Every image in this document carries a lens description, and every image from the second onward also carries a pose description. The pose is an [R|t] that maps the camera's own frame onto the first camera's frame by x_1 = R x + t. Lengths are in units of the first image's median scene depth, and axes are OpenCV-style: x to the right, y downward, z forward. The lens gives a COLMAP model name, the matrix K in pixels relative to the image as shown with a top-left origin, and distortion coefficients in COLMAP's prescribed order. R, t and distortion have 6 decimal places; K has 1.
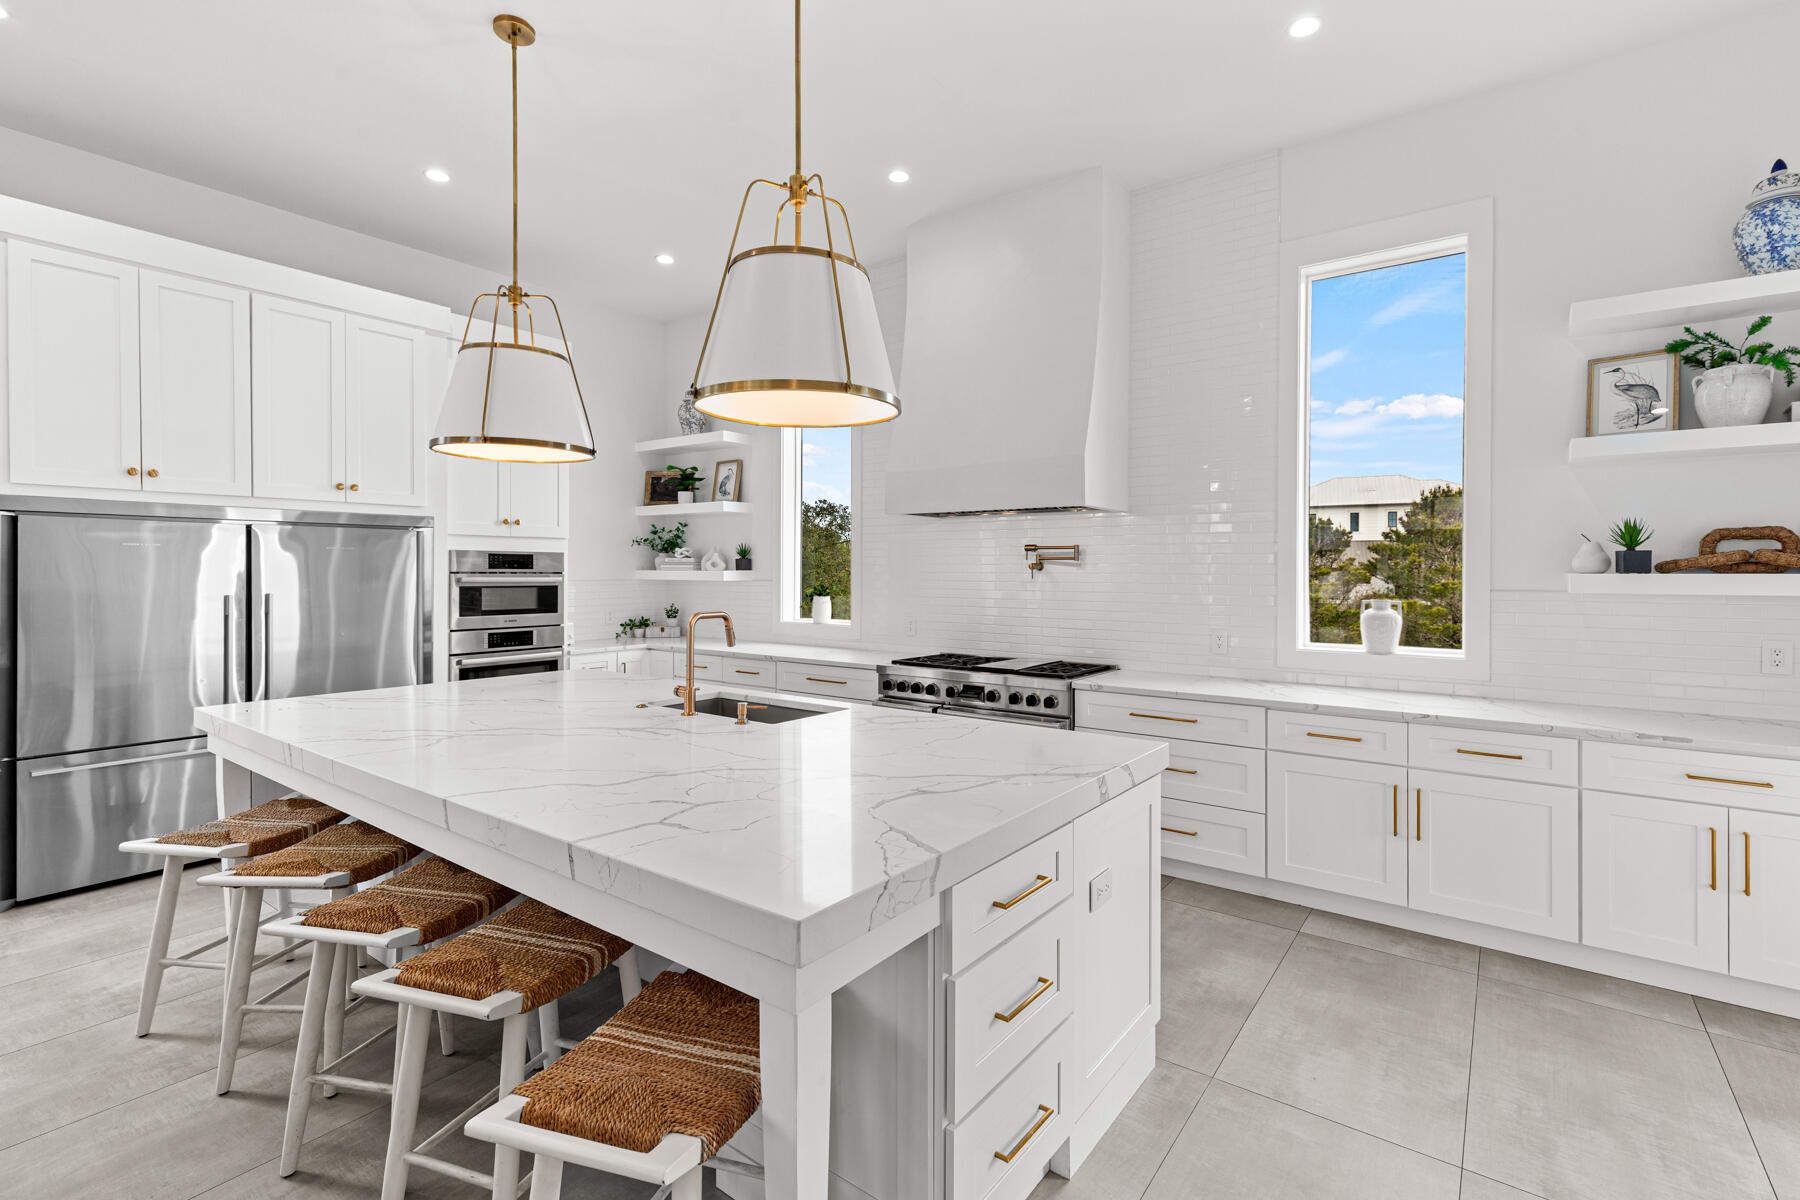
lens RADIAL K [[831.1, 0, 898.7], [0, 831.1, 584.3], [0, 0, 1]] dist [0.002608, 0.000676]
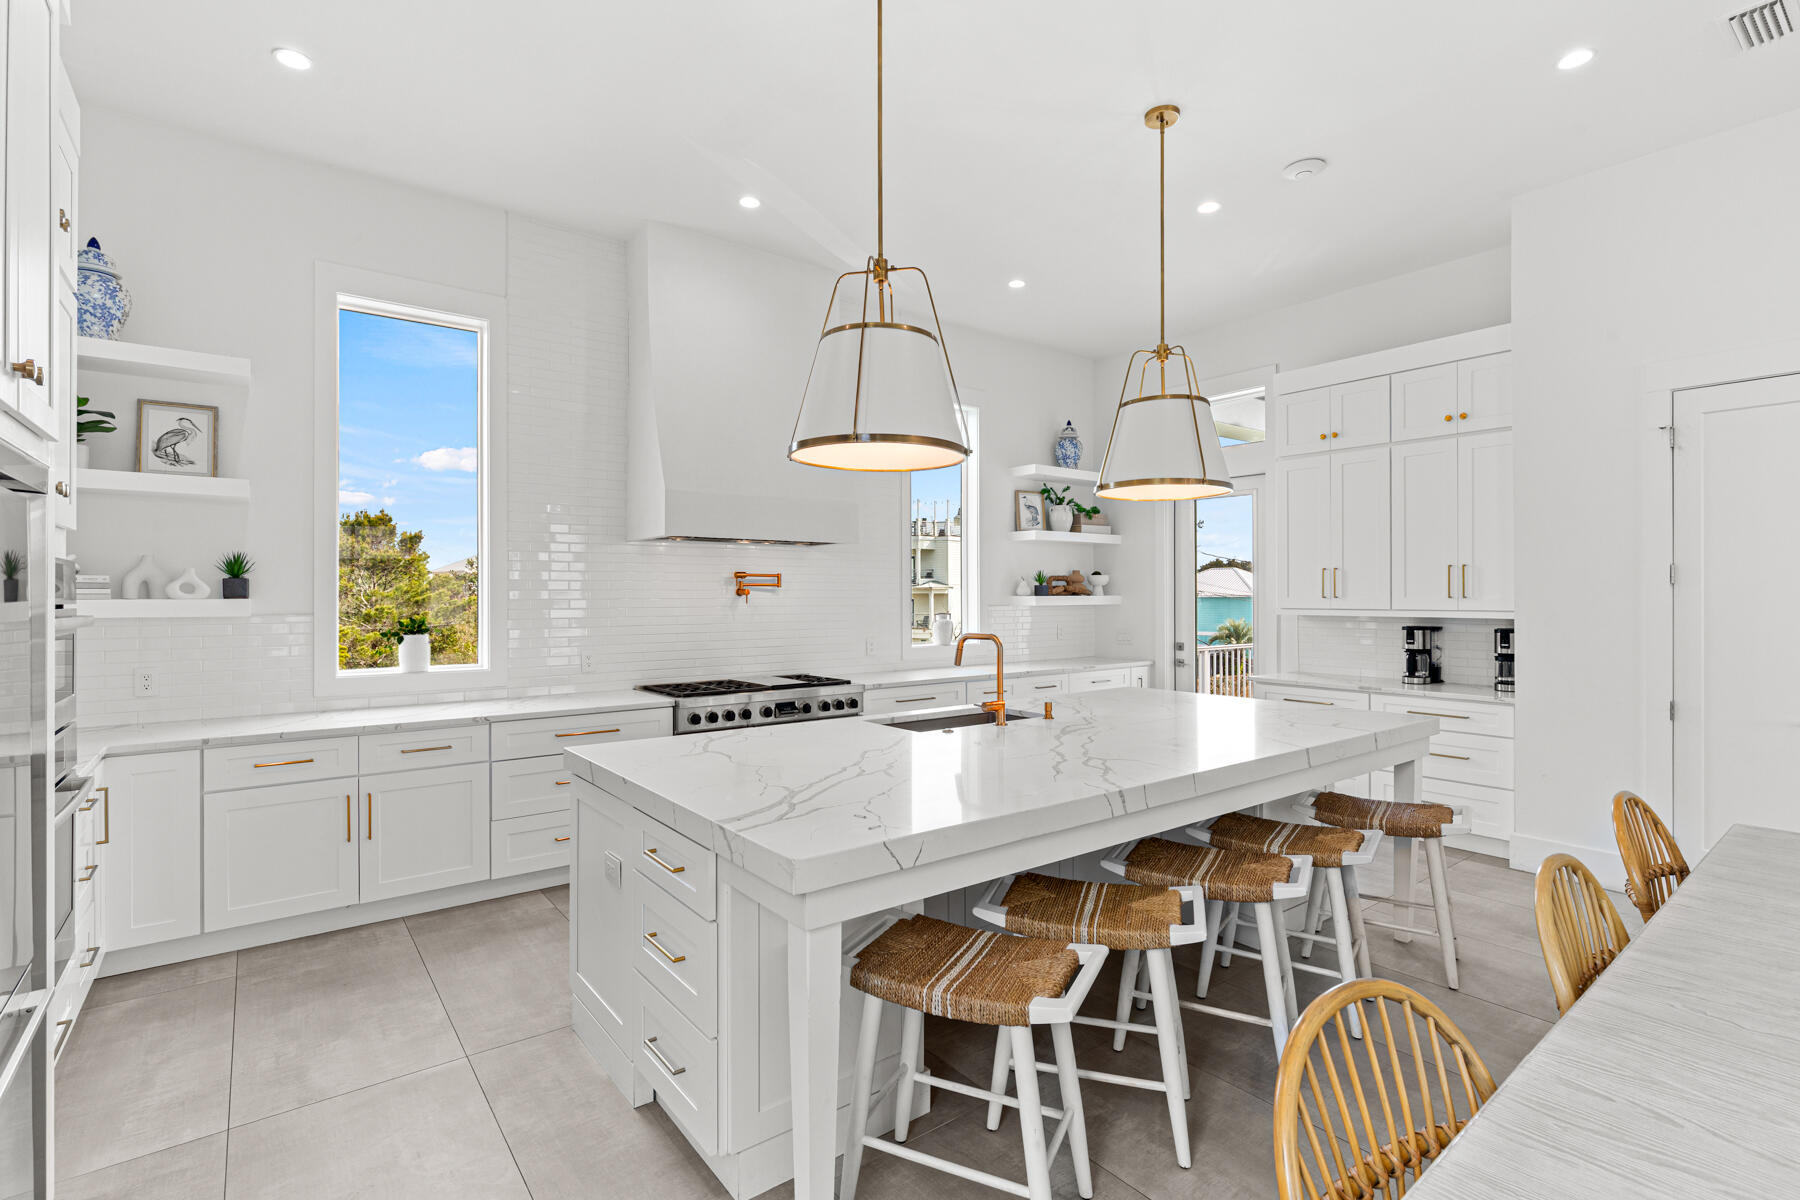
lens RADIAL K [[860.4, 0, 901.2], [0, 860.4, 606.1], [0, 0, 1]] dist [0.004237, 0.000436]
pose [[0.257954, -0.025461, 0.965822, -0.802808], [0.009200, 0.999672, 0.023896, -0.025905], [-0.966113, 0.002722, 0.258104, 0.467167]]
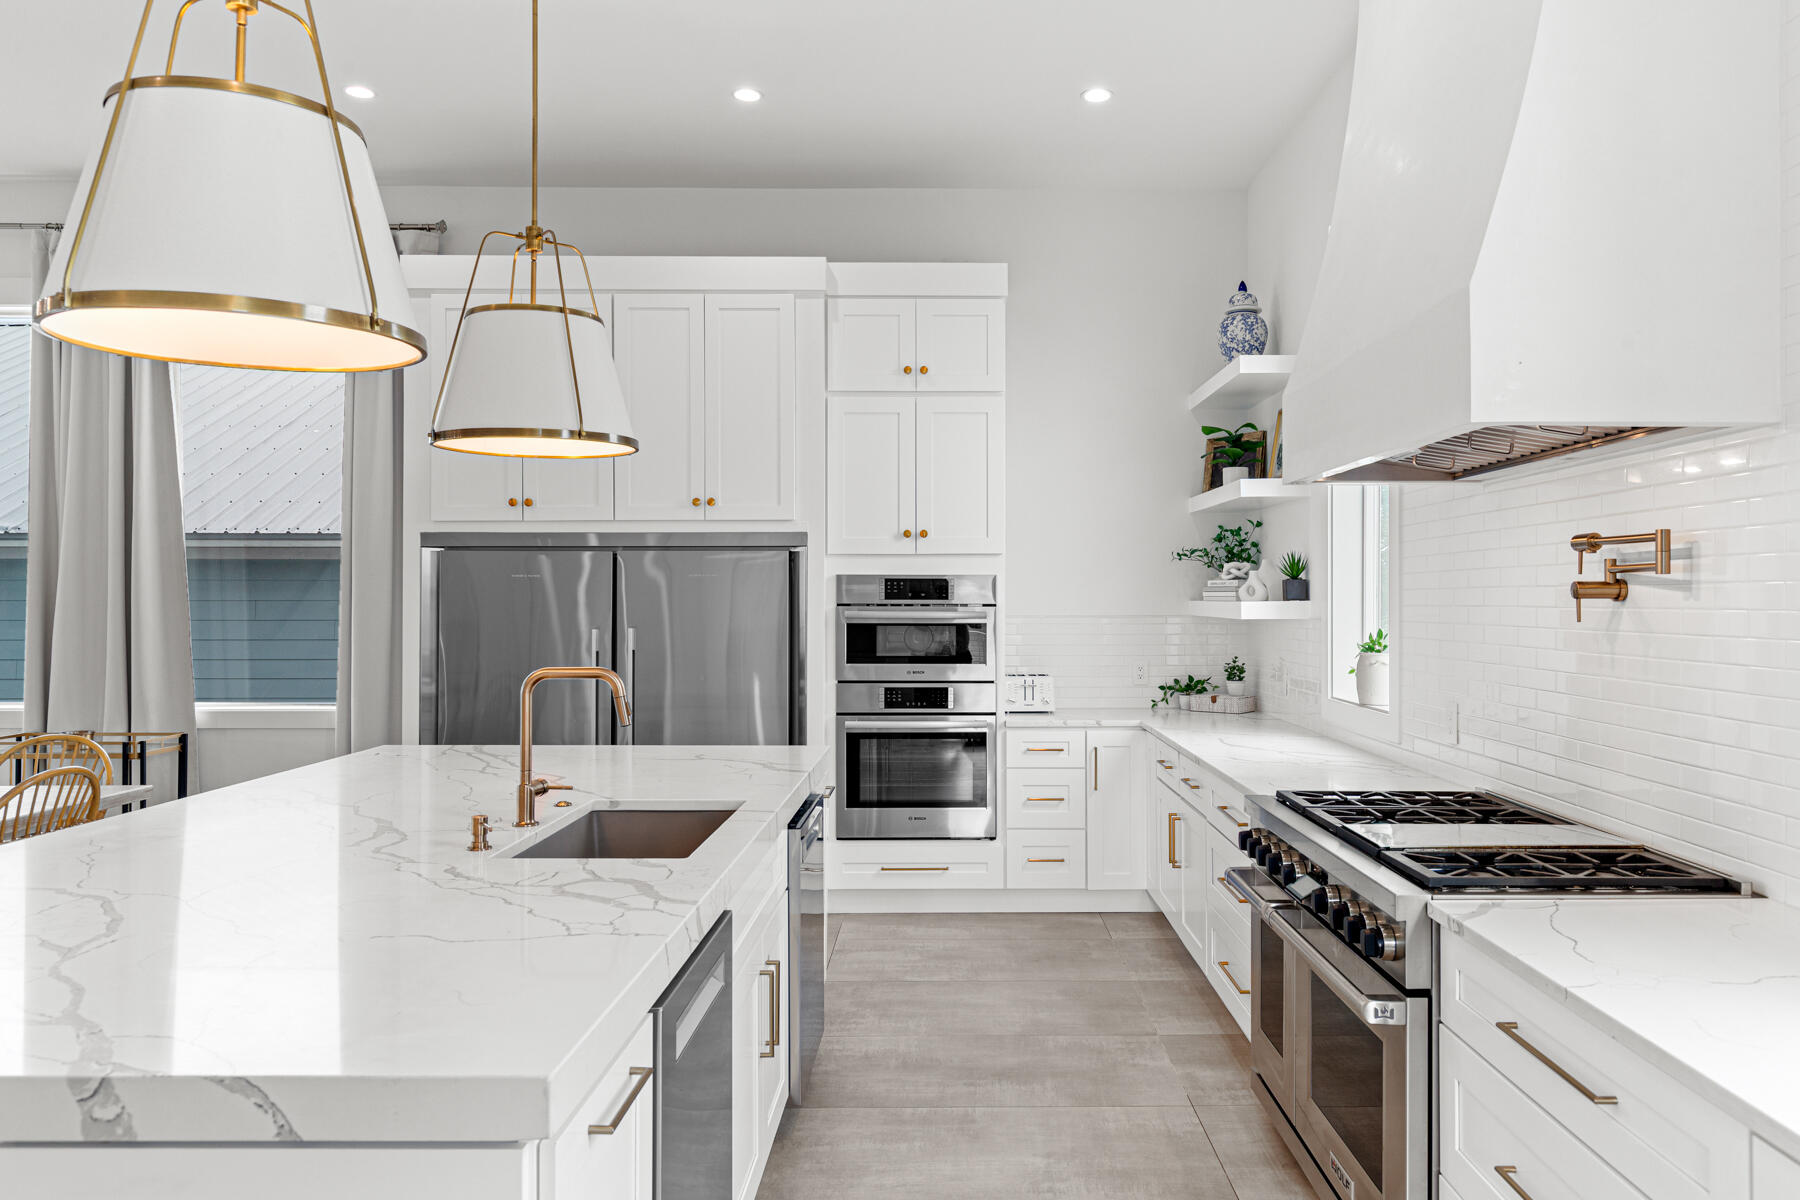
lens RADIAL K [[1245.9, 0, 906.5], [0, 1245.9, 601.2], [0, 0, 1]] dist [0.005283, -0.000191]
pose [[0.597894, -0.001576, -0.801573, 0.394654], [-0.010623, 0.999895, -0.009889, -0.006533], [0.801504, 0.014428, 0.597815, 0.362085]]
